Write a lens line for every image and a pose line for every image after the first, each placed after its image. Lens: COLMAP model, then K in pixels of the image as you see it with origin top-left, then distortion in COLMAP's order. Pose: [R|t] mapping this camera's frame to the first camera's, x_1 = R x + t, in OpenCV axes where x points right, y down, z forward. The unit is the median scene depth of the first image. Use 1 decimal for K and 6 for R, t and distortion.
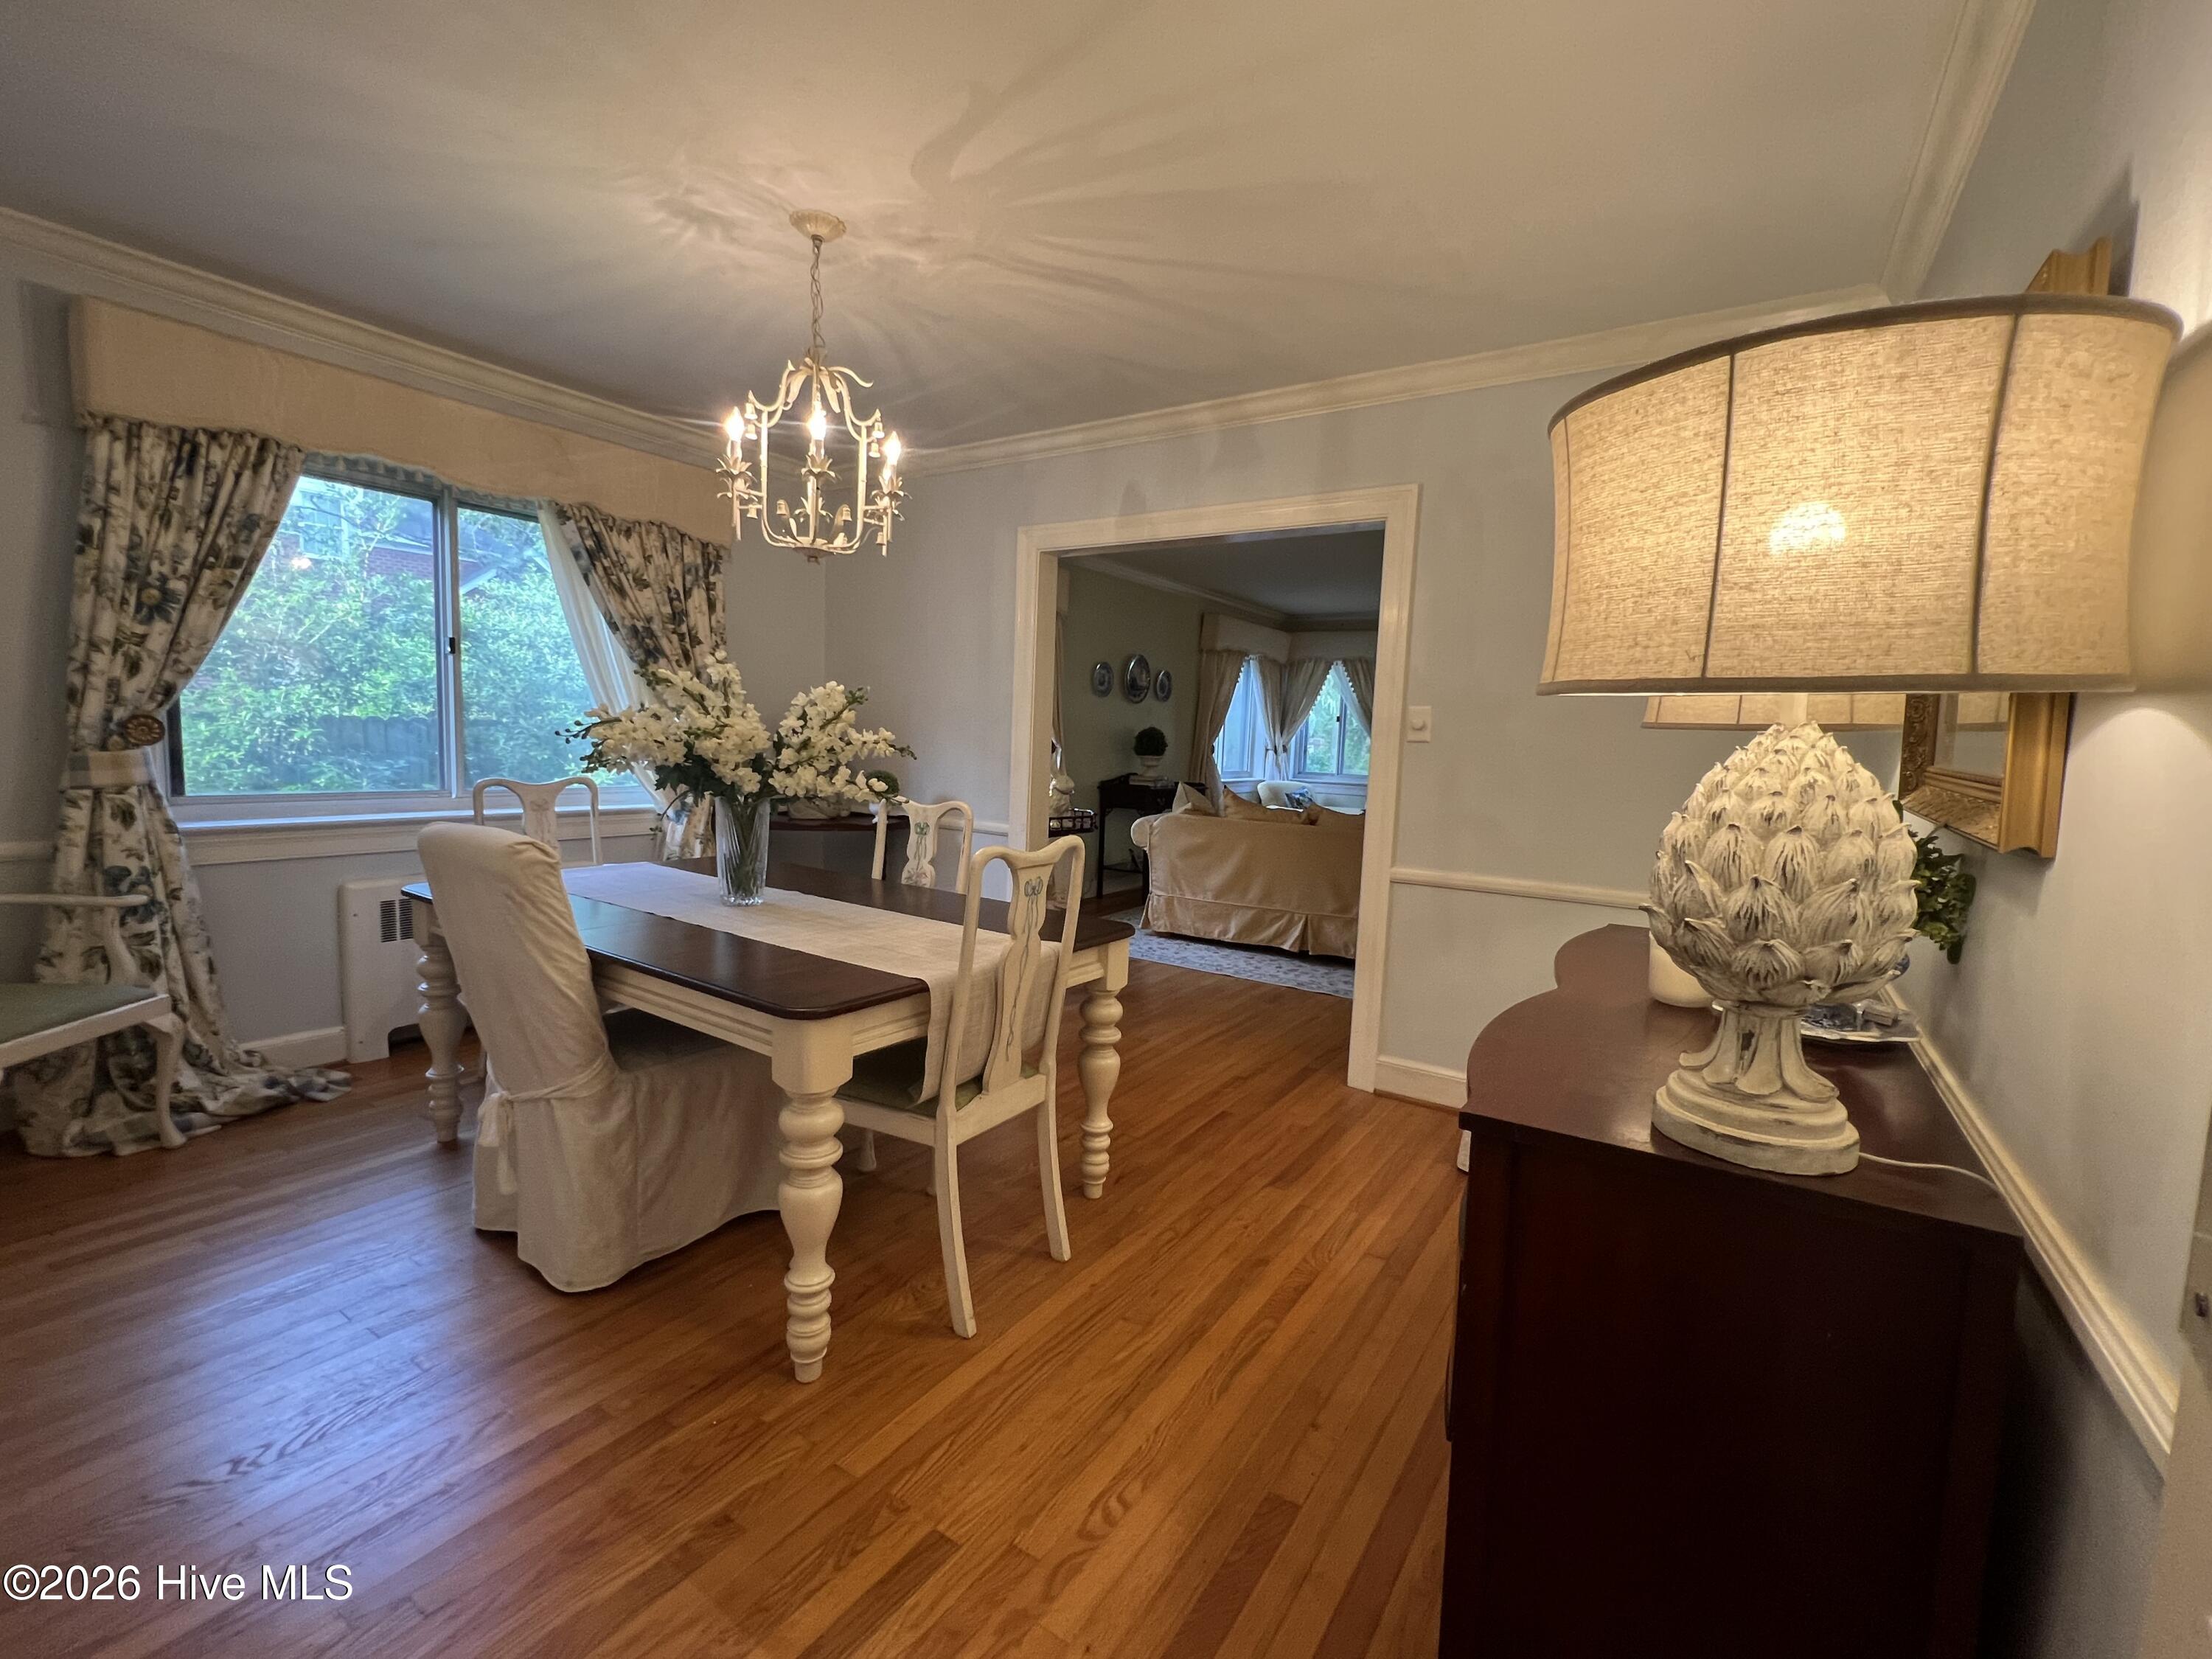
lens RADIAL K [[952.8, 0, 1099.6], [0, 952.8, 828.5], [0, 0, 1]] dist [-0.000347, -0.000339]
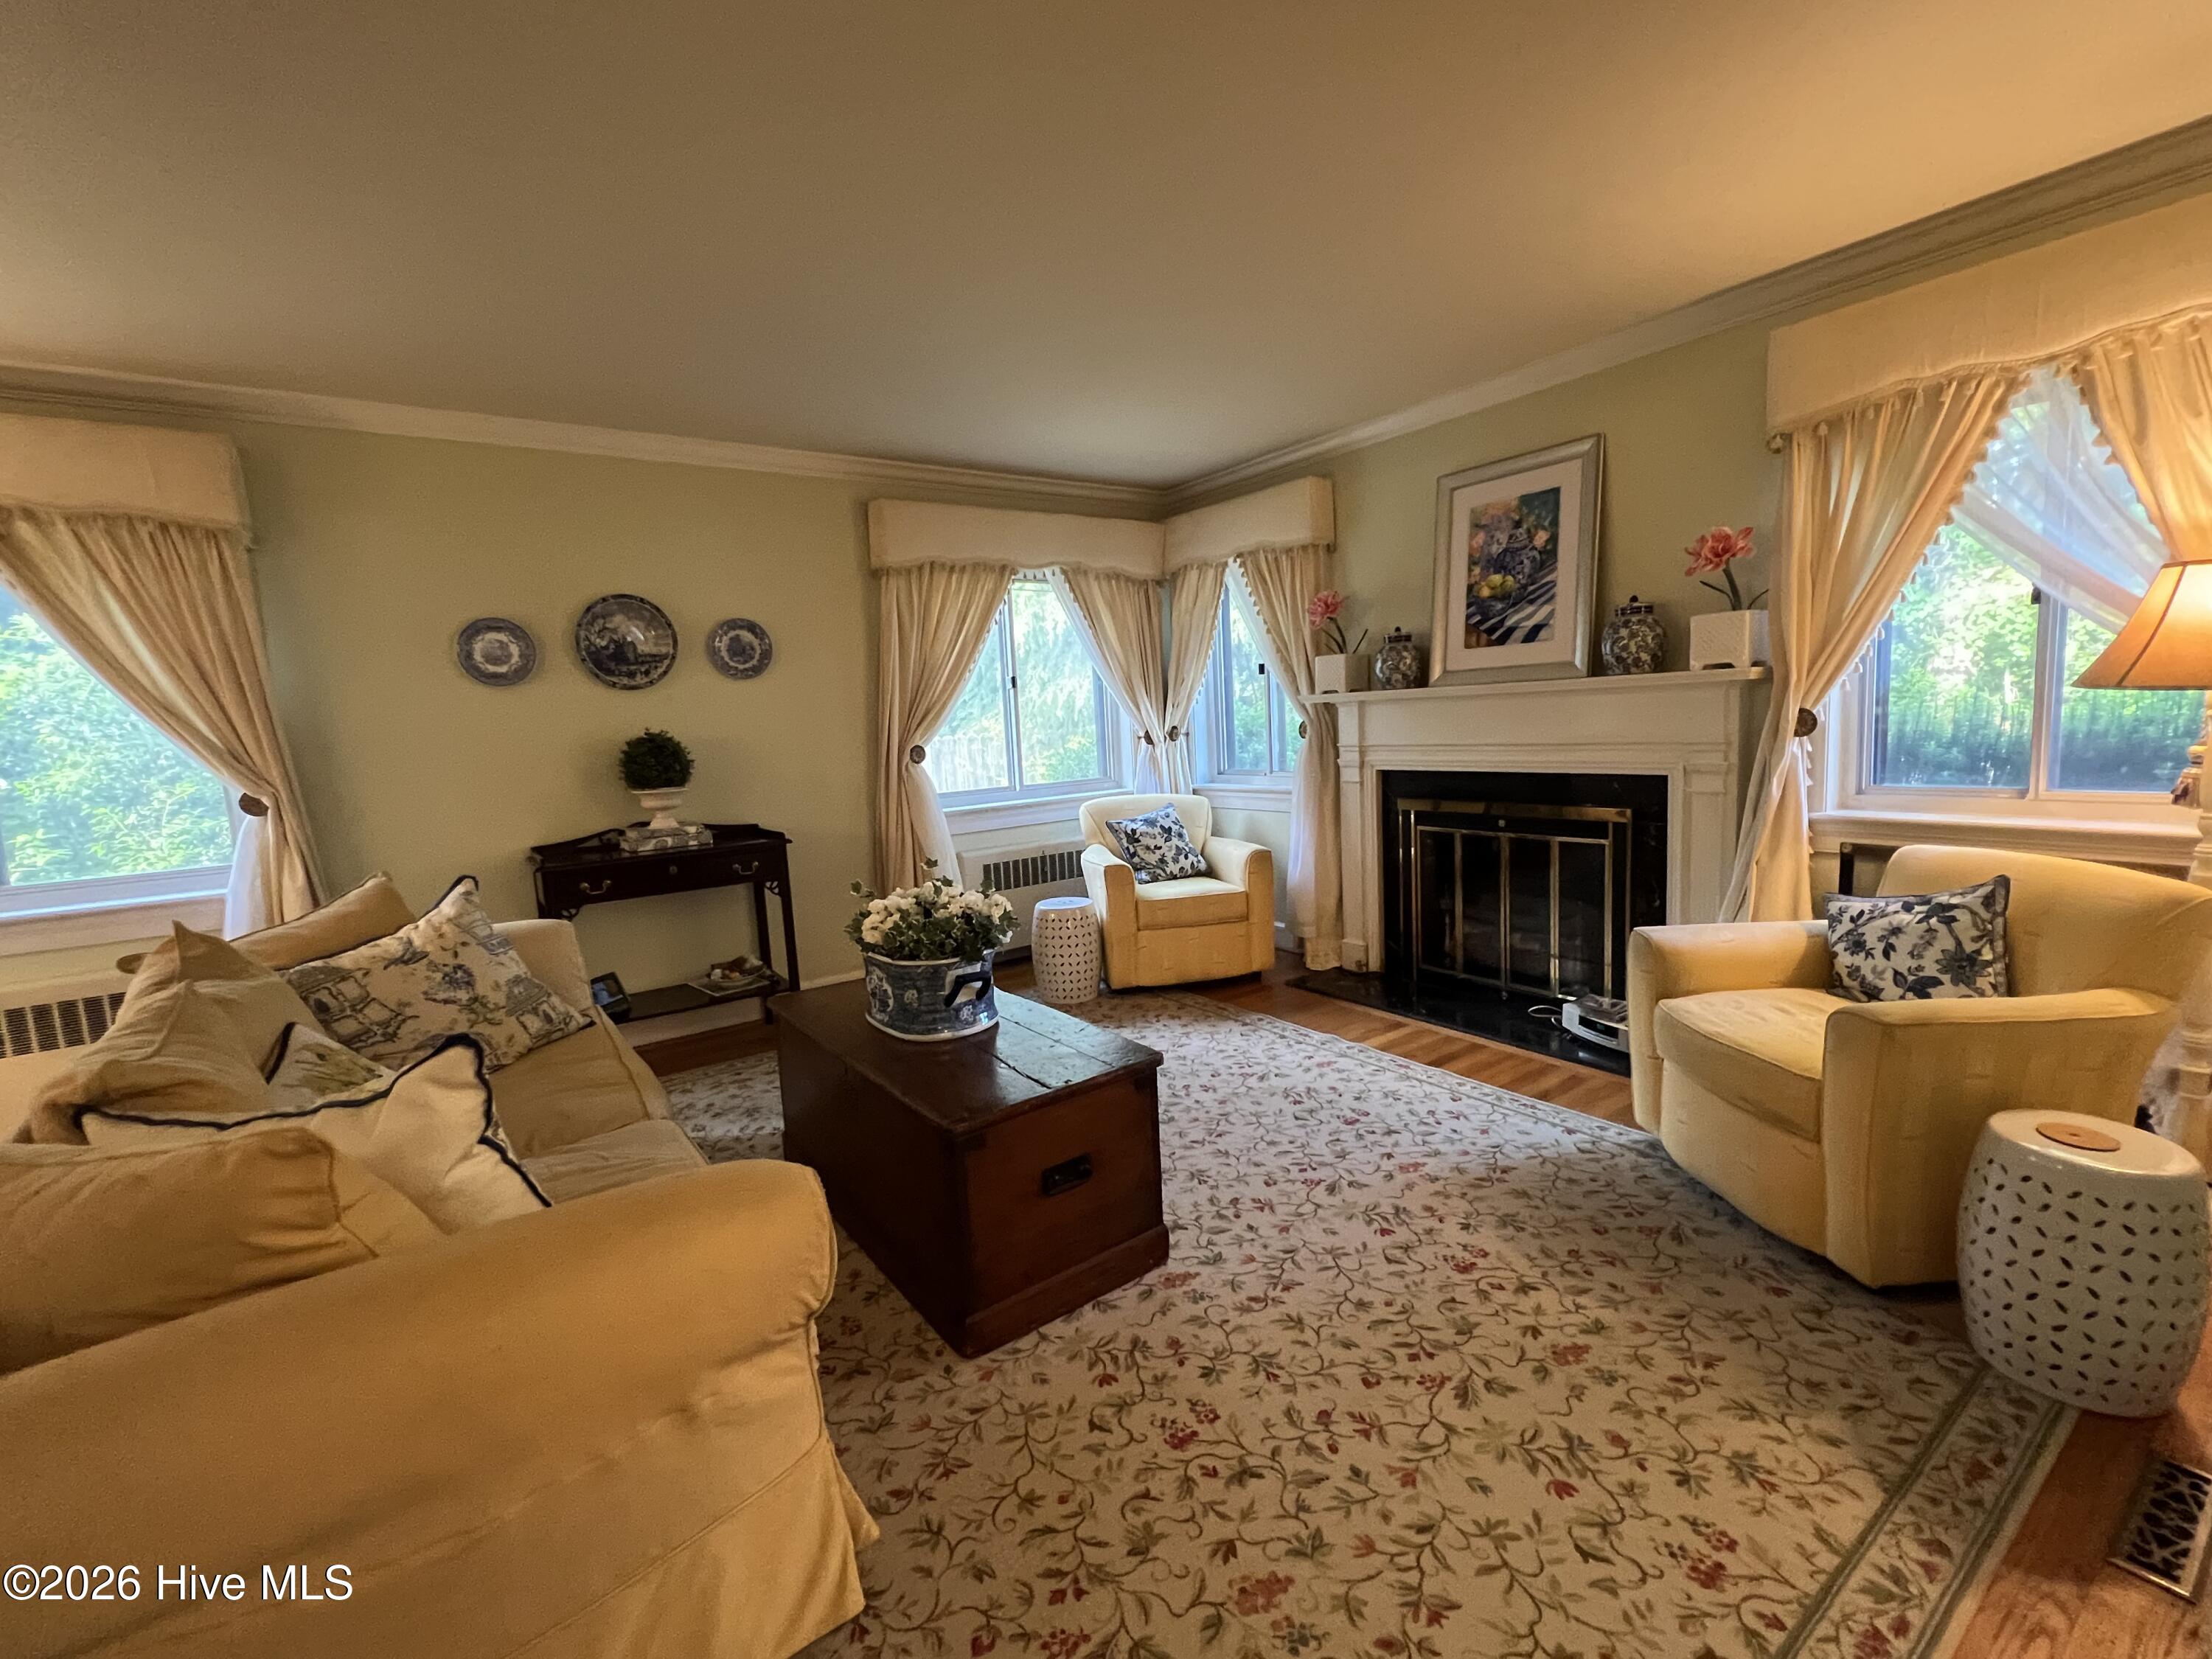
lens RADIAL K [[952.8, 0, 1099.6], [0, 952.8, 828.5], [0, 0, 1]] dist [-0.000347, -0.000339]
pose [[0.927268, -0.052367, -0.370717, 0.410542], [0.057459, 0.998344, 0.002695, -0.036740], [0.369962, -0.023800, 0.928742, 0.537088]]
